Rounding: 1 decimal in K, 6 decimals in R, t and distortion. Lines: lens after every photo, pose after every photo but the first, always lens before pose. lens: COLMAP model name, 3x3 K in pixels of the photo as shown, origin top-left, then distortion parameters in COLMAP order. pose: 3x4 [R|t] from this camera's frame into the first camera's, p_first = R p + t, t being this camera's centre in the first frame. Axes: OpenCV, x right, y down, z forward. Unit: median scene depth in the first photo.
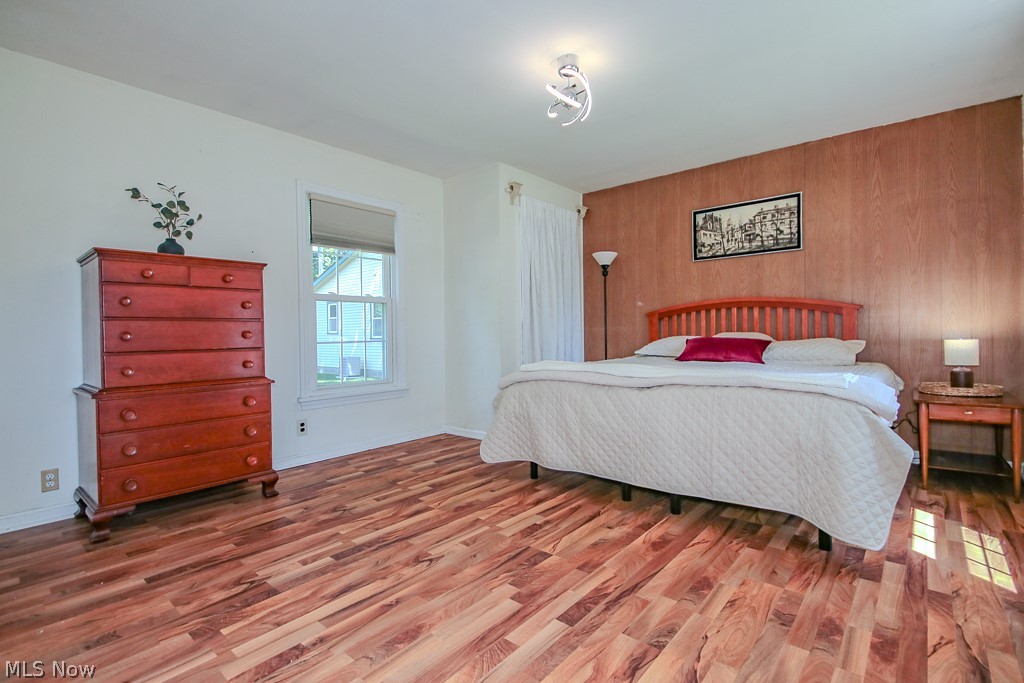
lens RADIAL K [[489.7, 0, 512.4], [0, 489.7, 333.6], [0, 0, 1]] dist [0.025429, -0.019865]
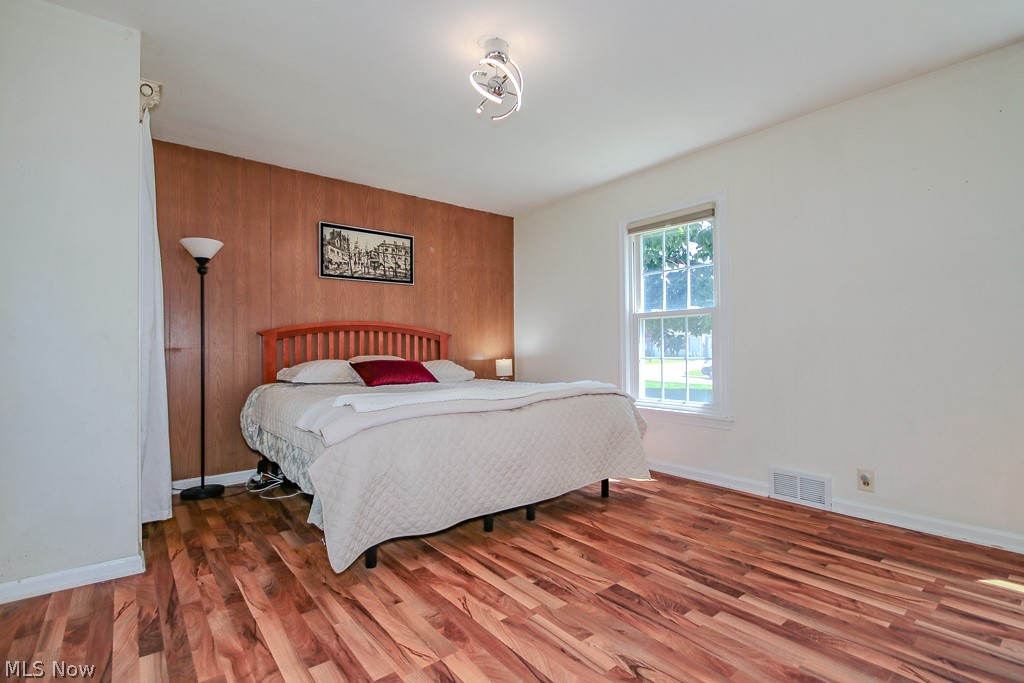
lens RADIAL K [[470.9, 0, 516.9], [0, 470.9, 350.5], [0, 0, 1]] dist [0.024296, -0.020947]
pose [[0.180117, 0.009323, 0.983601, -0.470056], [0.006280, 0.999924, -0.010628, -0.000926], [-0.983625, 0.008091, 0.180045, 0.548242]]
